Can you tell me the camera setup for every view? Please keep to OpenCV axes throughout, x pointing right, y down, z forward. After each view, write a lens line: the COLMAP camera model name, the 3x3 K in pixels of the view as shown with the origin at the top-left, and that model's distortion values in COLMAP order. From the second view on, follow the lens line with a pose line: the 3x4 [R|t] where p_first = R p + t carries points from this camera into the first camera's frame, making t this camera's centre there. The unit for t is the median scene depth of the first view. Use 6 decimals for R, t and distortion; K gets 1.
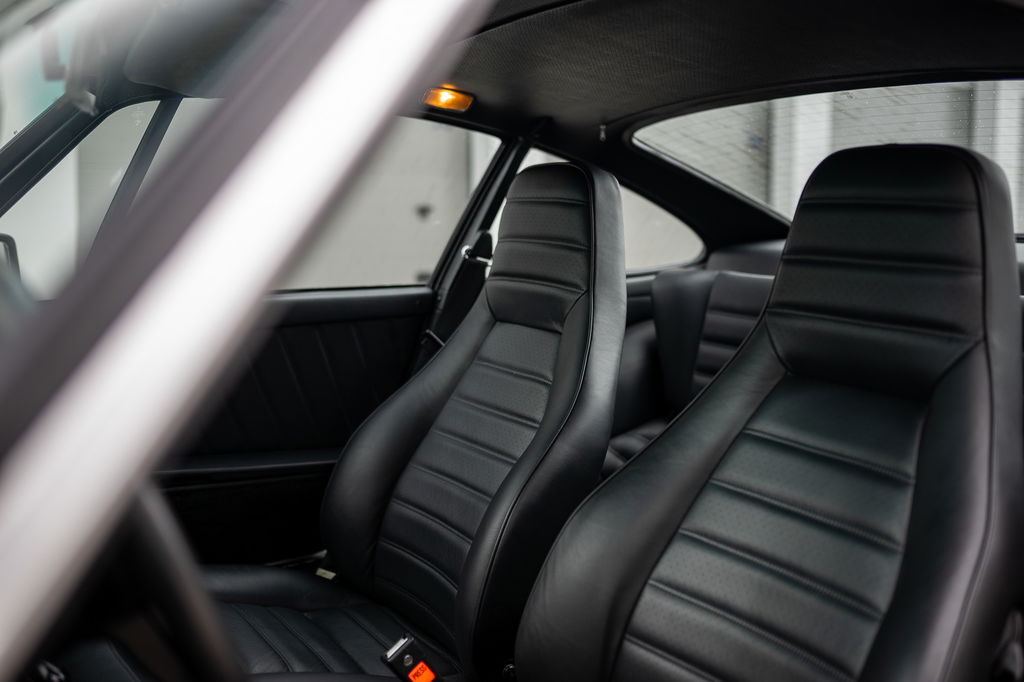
lens RADIAL K [[1002.4, 0, 512.0], [0, 1002.4, 341.0], [0, 0, 1]] dist [-0.017179, 0.000375]
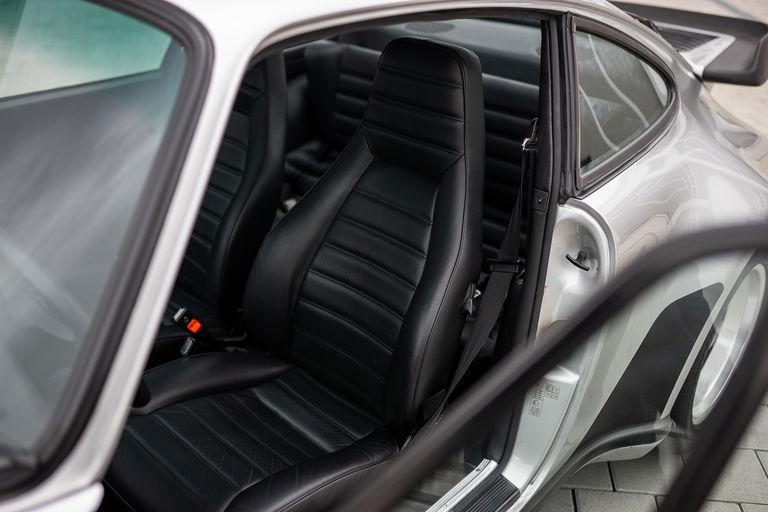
lens RADIAL K [[751.8, 0, 384.0], [0, 751.8, 256.0], [0, 0, 1]] dist [-0.017179, 0.000375]
pose [[0.974623, -0.103406, 0.198539, -0.008620], [0.029451, 0.938436, 0.344195, -0.271446], [-0.221908, -0.329613, 0.917667, -0.347007]]
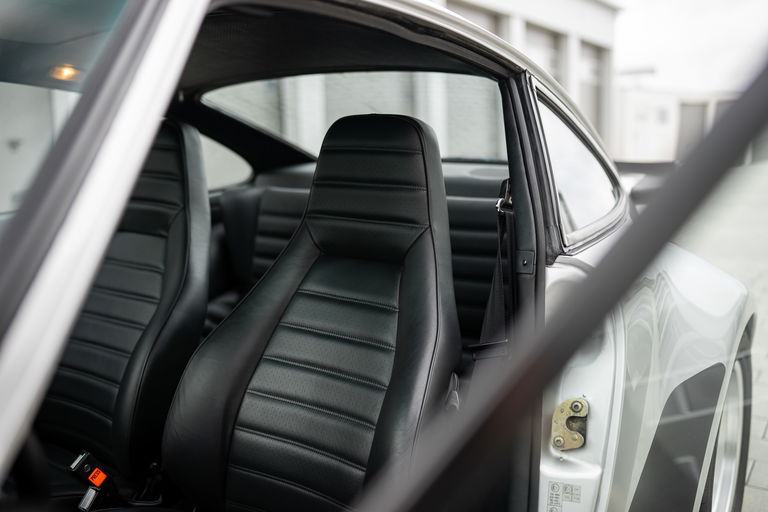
lens RADIAL K [[751.8, 0, 384.0], [0, 751.8, 256.0], [0, 0, 1]] dist [-0.017179, 0.000375]
pose [[0.926370, -0.076029, 0.368861, -0.081834], [0.063856, 0.996939, 0.045116, -0.012208], [-0.371162, -0.018240, 0.928389, -0.174032]]
